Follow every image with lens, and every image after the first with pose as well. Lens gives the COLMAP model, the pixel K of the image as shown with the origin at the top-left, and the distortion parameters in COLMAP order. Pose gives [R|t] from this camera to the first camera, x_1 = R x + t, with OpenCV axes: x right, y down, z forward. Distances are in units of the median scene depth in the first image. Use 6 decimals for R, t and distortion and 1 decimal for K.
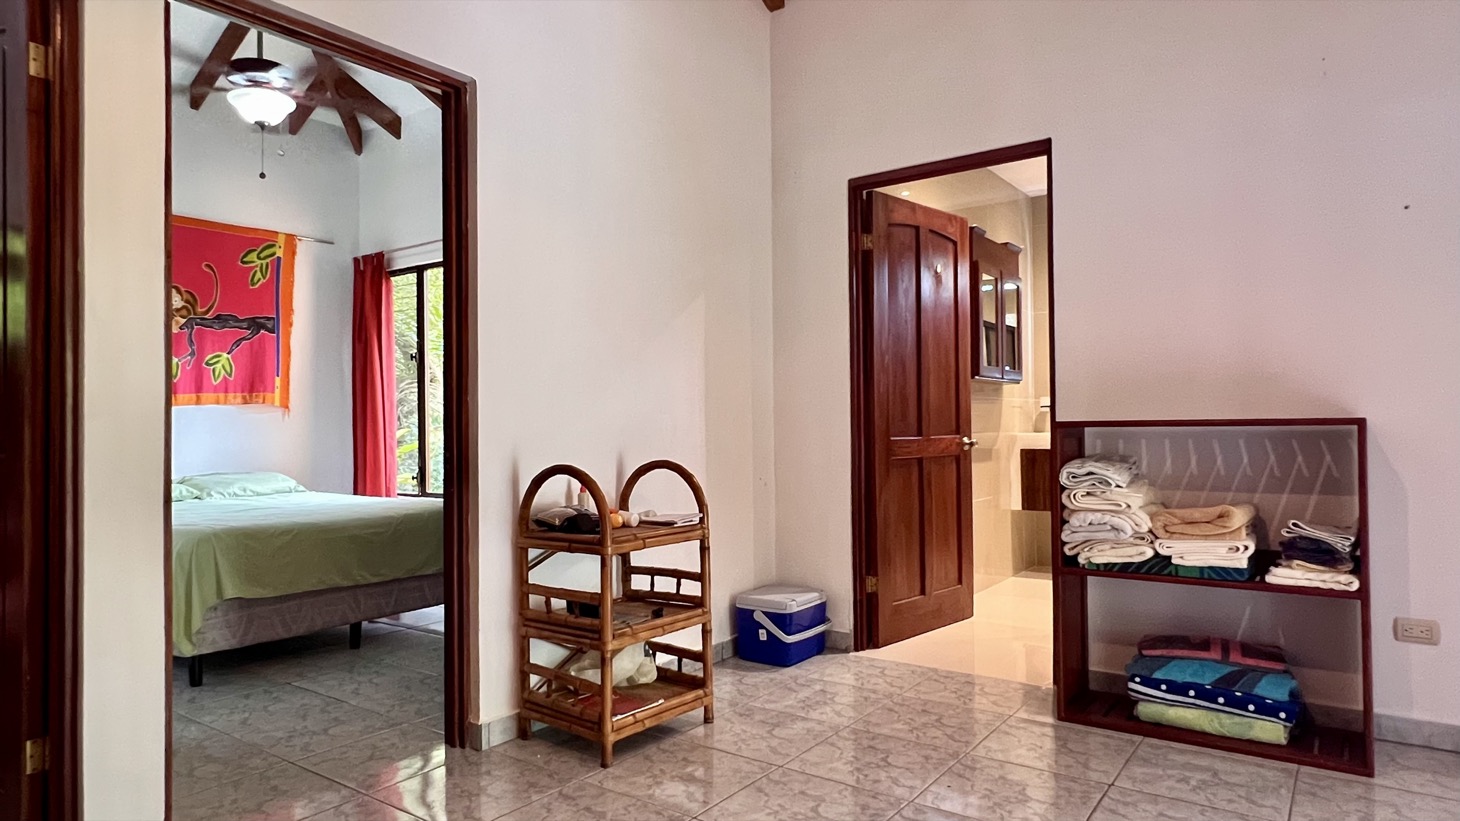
lens RADIAL K [[836.5, 0, 726.3], [0, 836.5, 419.6], [0, 0, 1]] dist [0.002238, -0.000702]
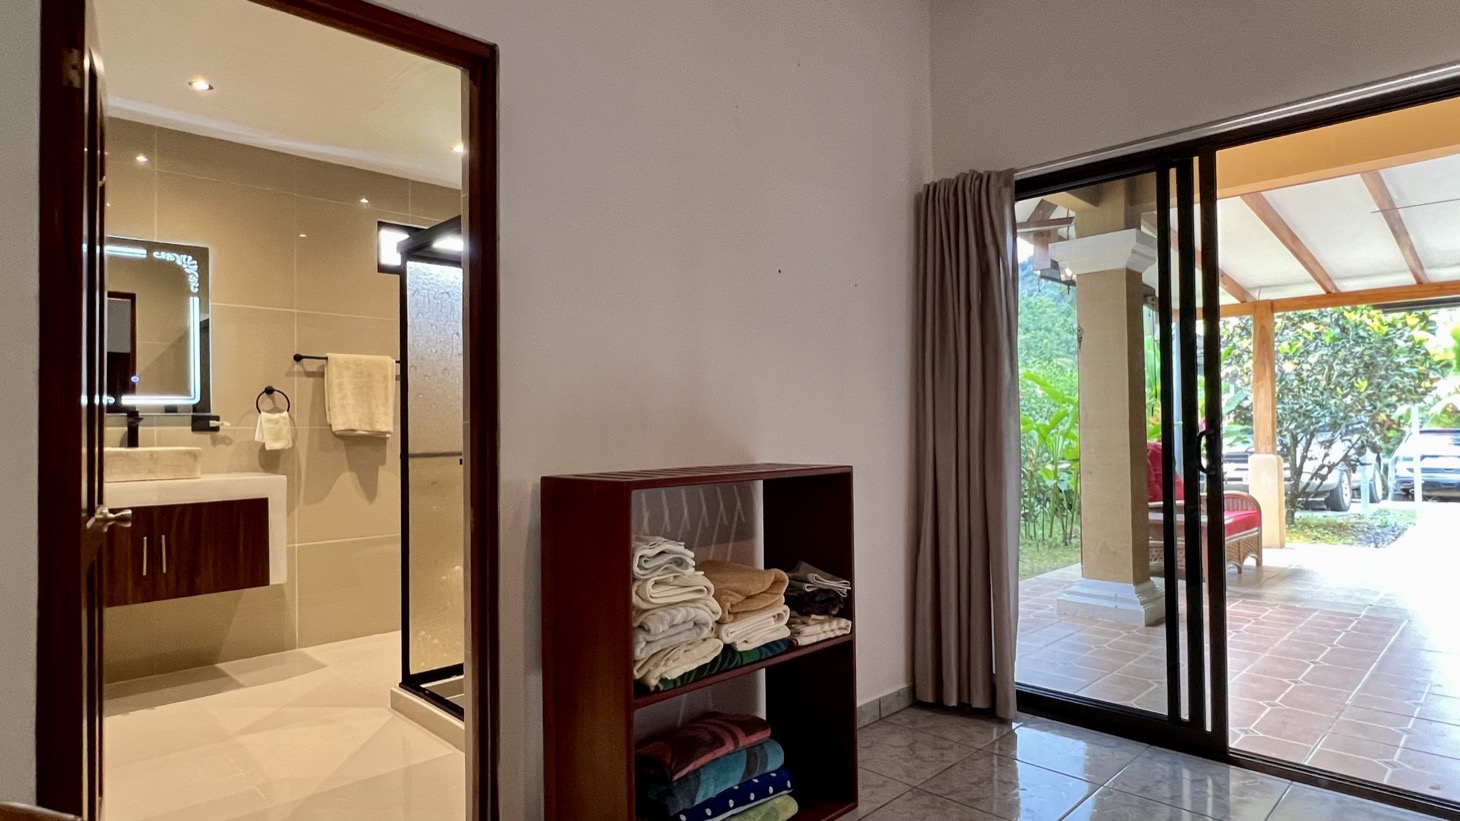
lens RADIAL K [[804.6, 0, 726.4], [0, 804.6, 417.2], [0, 0, 1]] dist [-0.000323, -0.000070]
pose [[0.150020, 0.023615, 0.988401, -0.235858], [-0.002655, 0.999721, -0.023482, -0.035039], [-0.988679, 0.000898, 0.150041, 0.875257]]
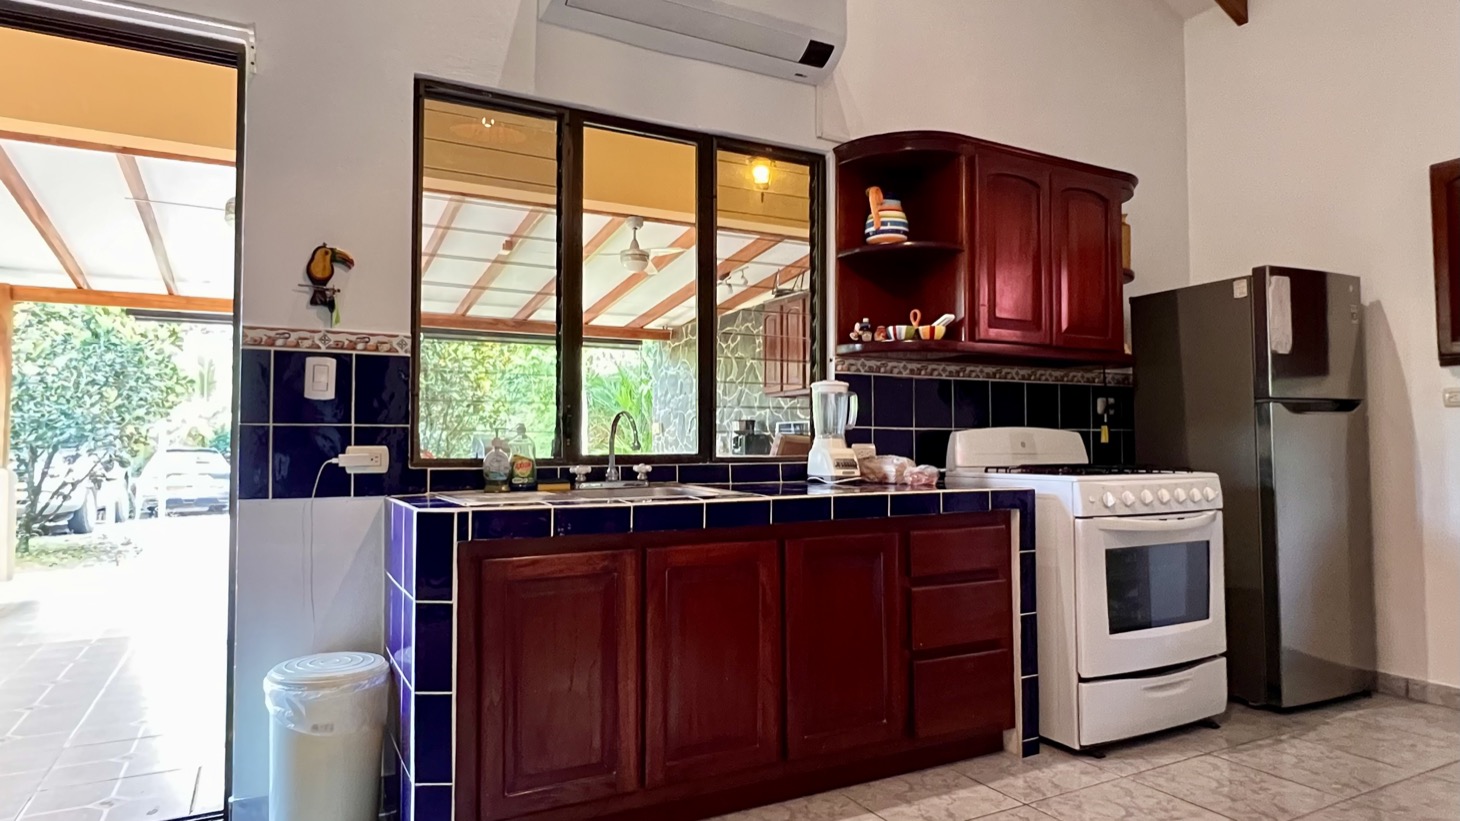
lens RADIAL K [[863.7, 0, 726.2], [0, 863.7, 407.9], [0, 0, 1]] dist [0.002538, 0.000442]
pose [[-0.906331, 0.027245, 0.421689, -0.113689], [0.004906, 0.998531, -0.053968, 0.002087], [-0.422540, -0.046844, -0.905133, 0.786484]]
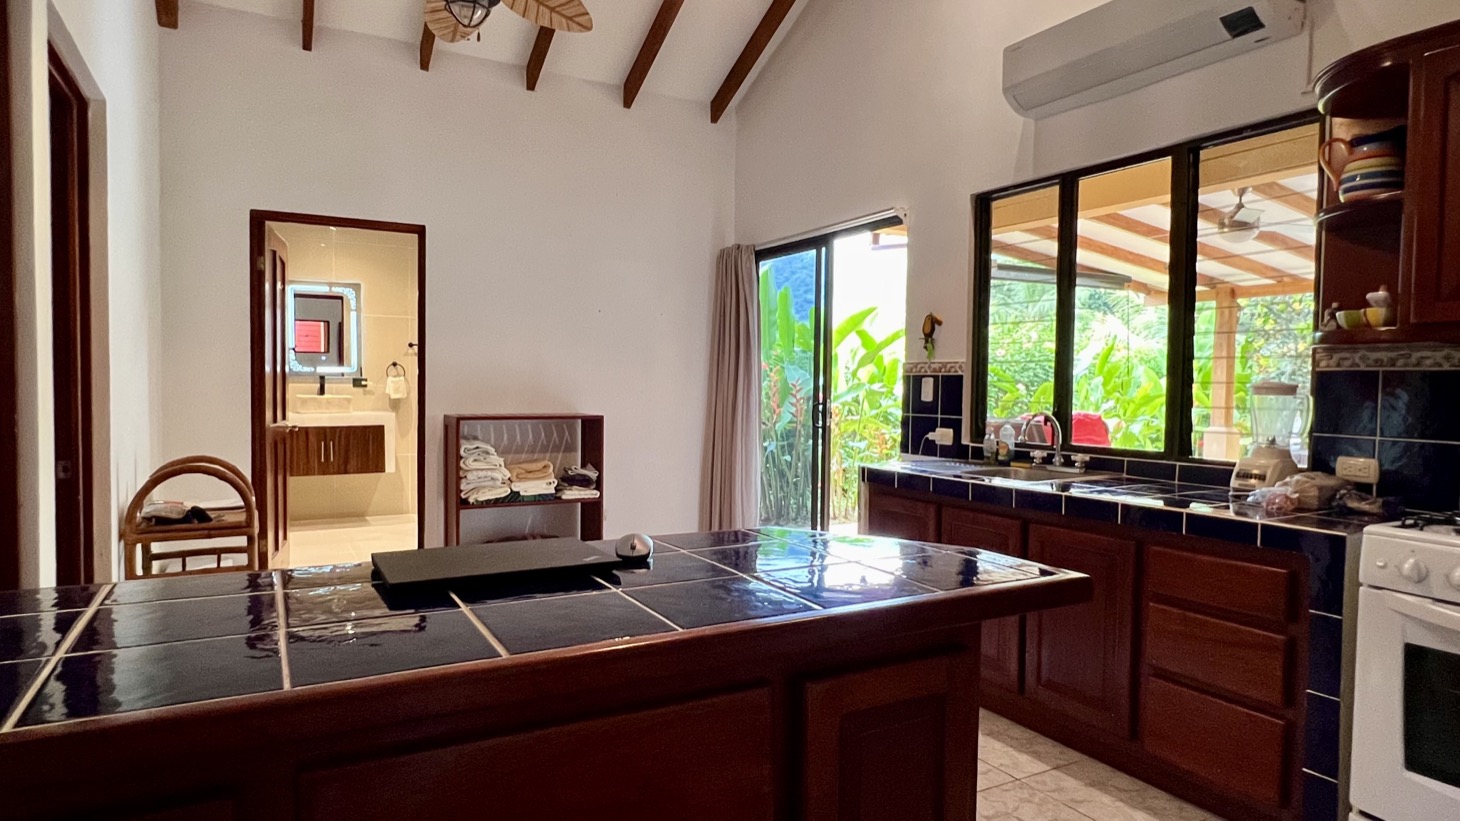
lens RADIAL K [[836.5, 0, 726.3], [0, 836.5, 419.6], [0, 0, 1]] dist [0.002238, -0.000702]
pose [[0.403504, -0.020807, 0.914741, -0.914094], [-0.029249, 0.998937, 0.035624, -0.066776], [-0.914510, -0.041129, 0.402467, -0.121719]]
